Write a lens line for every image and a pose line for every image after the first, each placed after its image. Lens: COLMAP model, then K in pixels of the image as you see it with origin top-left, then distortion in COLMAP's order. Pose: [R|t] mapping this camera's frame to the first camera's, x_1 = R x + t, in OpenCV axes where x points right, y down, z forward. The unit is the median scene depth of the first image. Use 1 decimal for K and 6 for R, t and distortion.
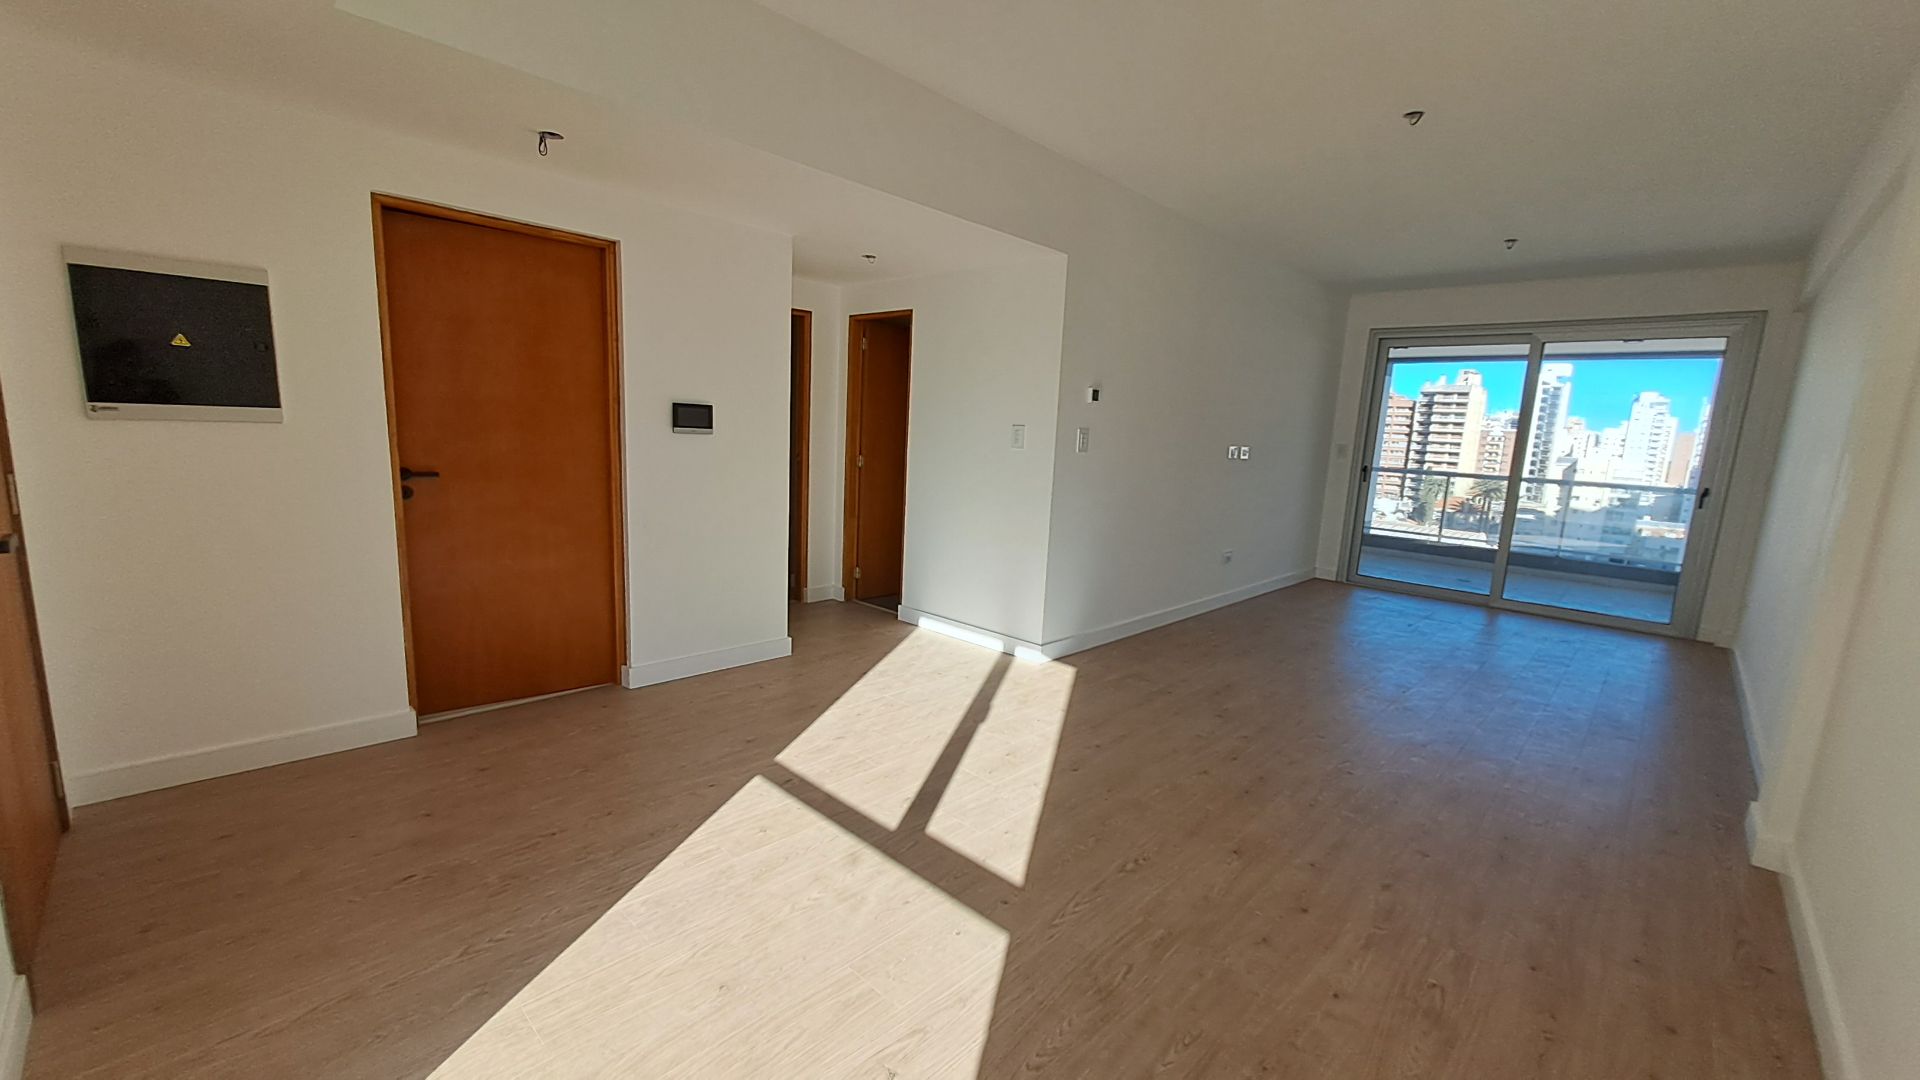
lens RADIAL K [[756.9, 0, 987.7], [0, 756.9, 540.6], [0, 0, 1]] dist [0.002204, 0.000019]
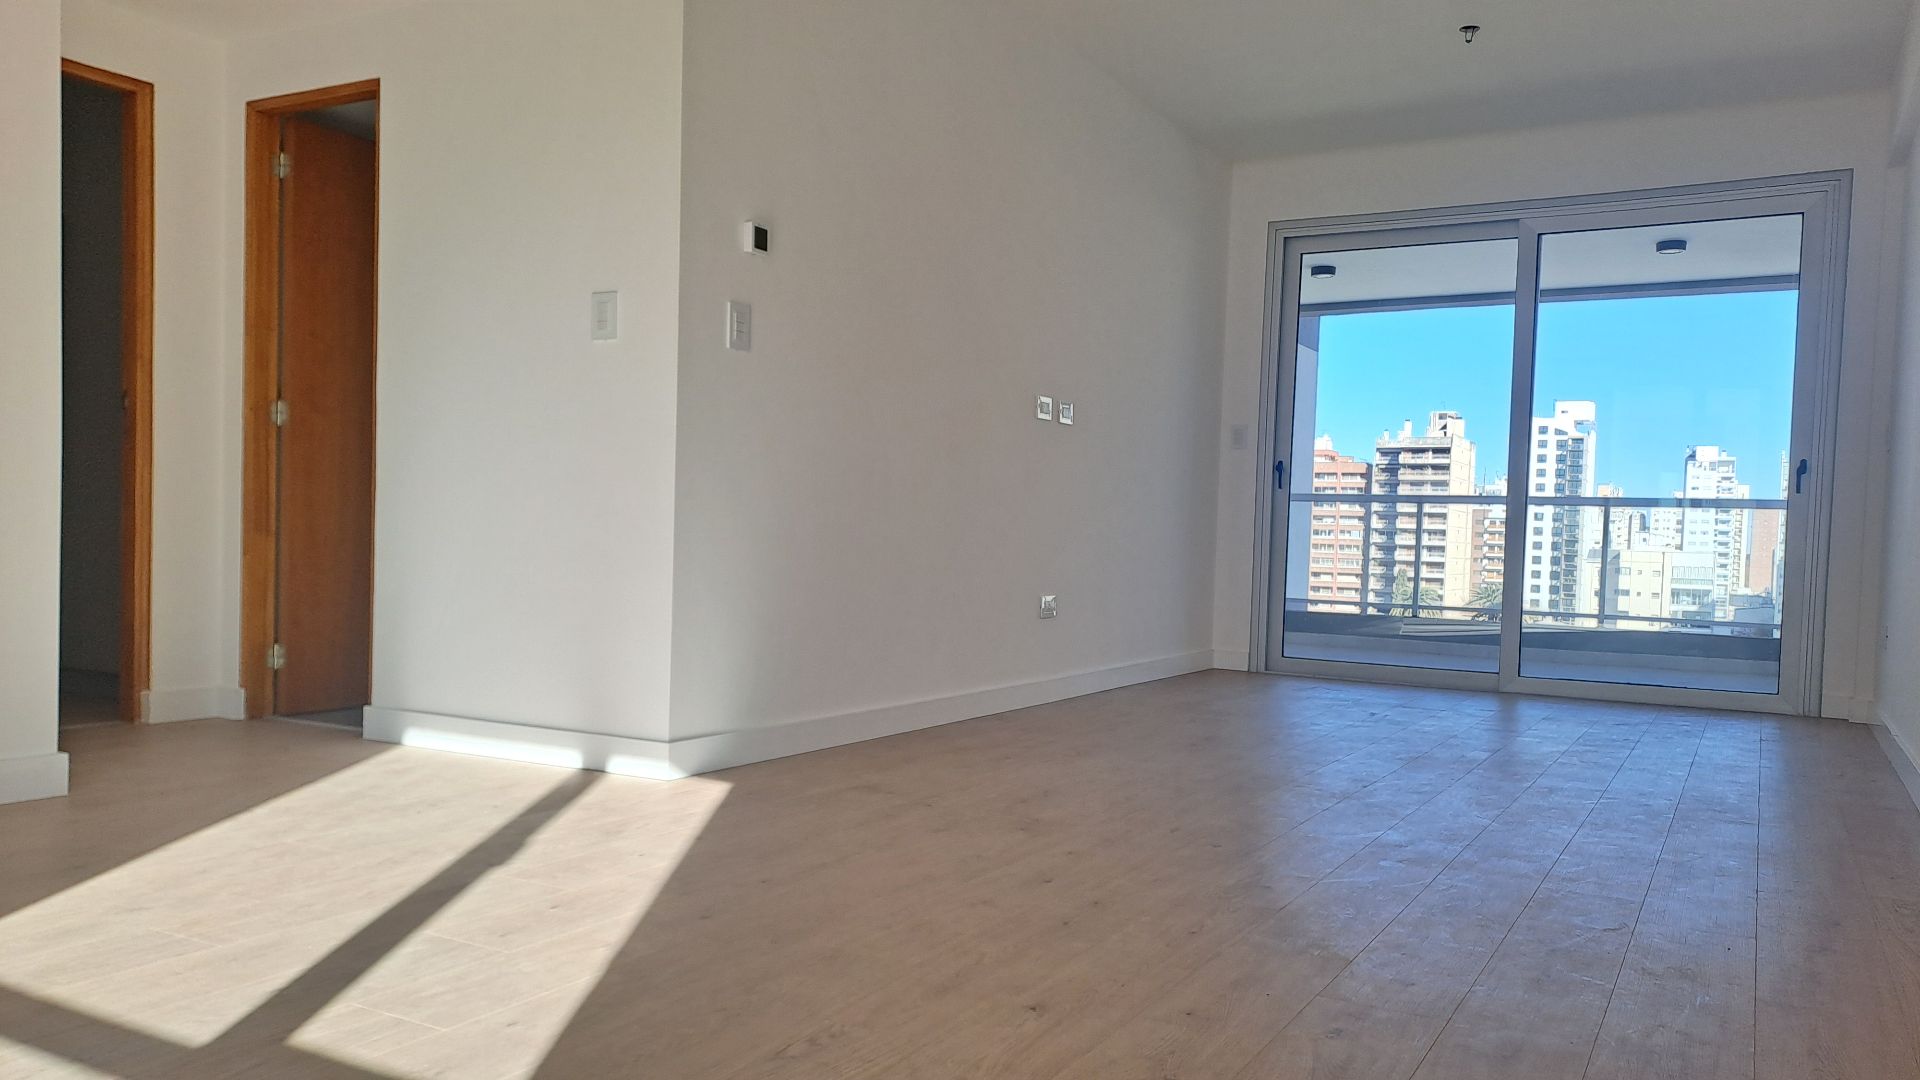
lens RADIAL K [[1397.0, 0, 966.6], [0, 1397.0, 557.3], [0, 0, 1]] dist [0.043790, -0.009209]
pose [[0.974296, -0.028823, 0.223419, 0.049372], [0.056023, 0.991623, -0.116380, 0.110831], [-0.218193, 0.125905, 0.967750, 0.069957]]
